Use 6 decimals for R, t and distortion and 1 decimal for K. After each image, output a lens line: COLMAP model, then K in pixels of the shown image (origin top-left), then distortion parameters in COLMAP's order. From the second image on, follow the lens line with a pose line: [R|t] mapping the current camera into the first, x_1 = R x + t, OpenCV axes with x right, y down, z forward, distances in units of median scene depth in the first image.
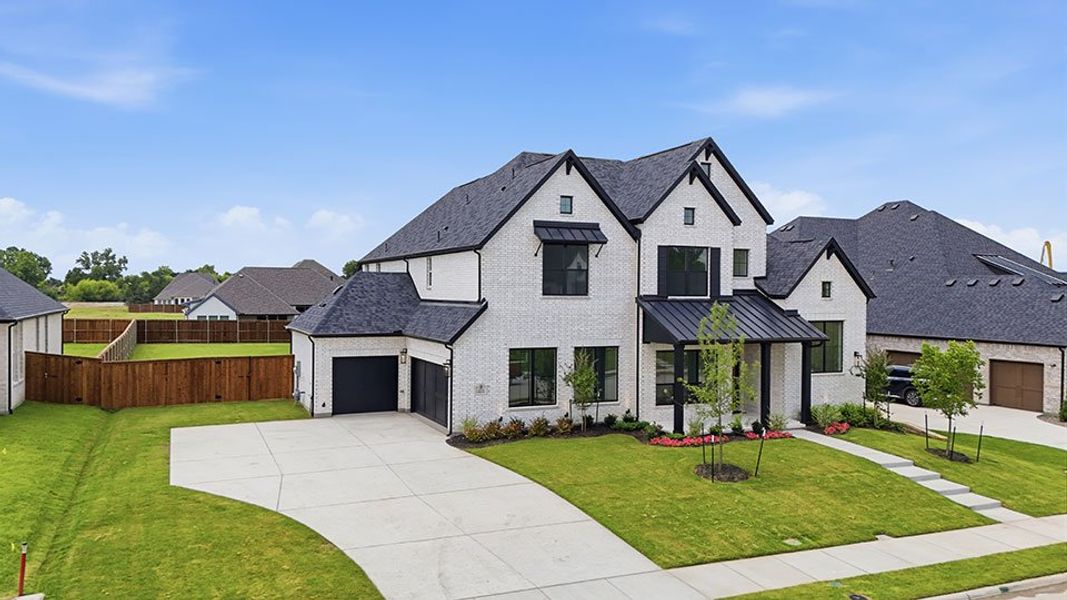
lens RADIAL K [[794.4, 0, 533.5], [0, 794.4, 300.0], [0, 0, 1]] dist [0.067395, -0.005332]
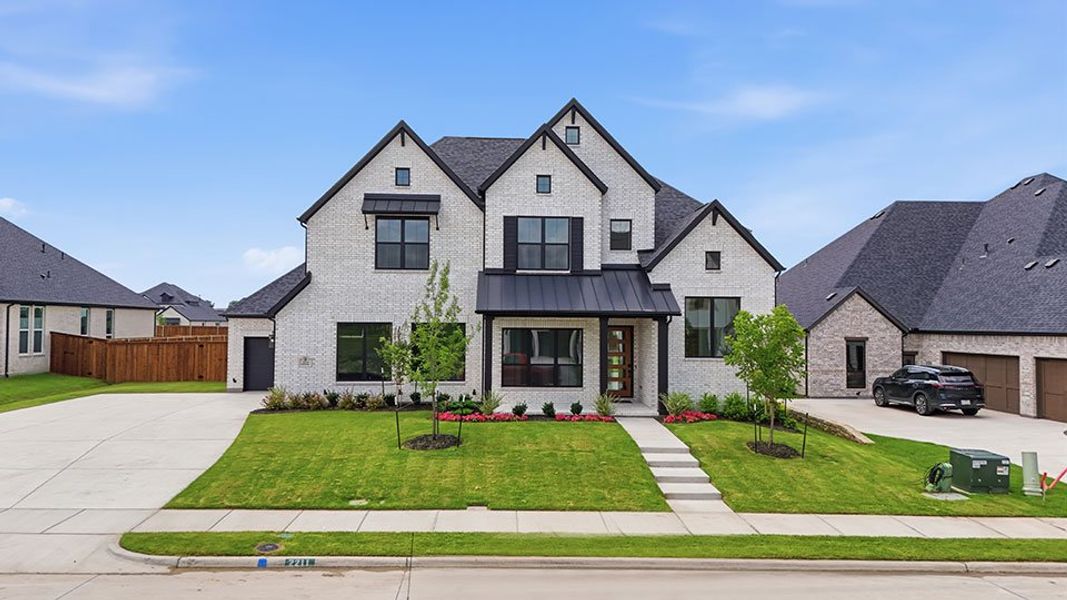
lens RADIAL K [[794.4, 0, 533.5], [0, 794.4, 300.0], [0, 0, 1]] dist [0.067395, -0.005332]
pose [[0.930131, -0.012458, -0.367017, 0.523936], [-0.004082, 0.999012, -0.044254, 0.070778], [0.367205, 0.042660, 0.929161, 0.143465]]
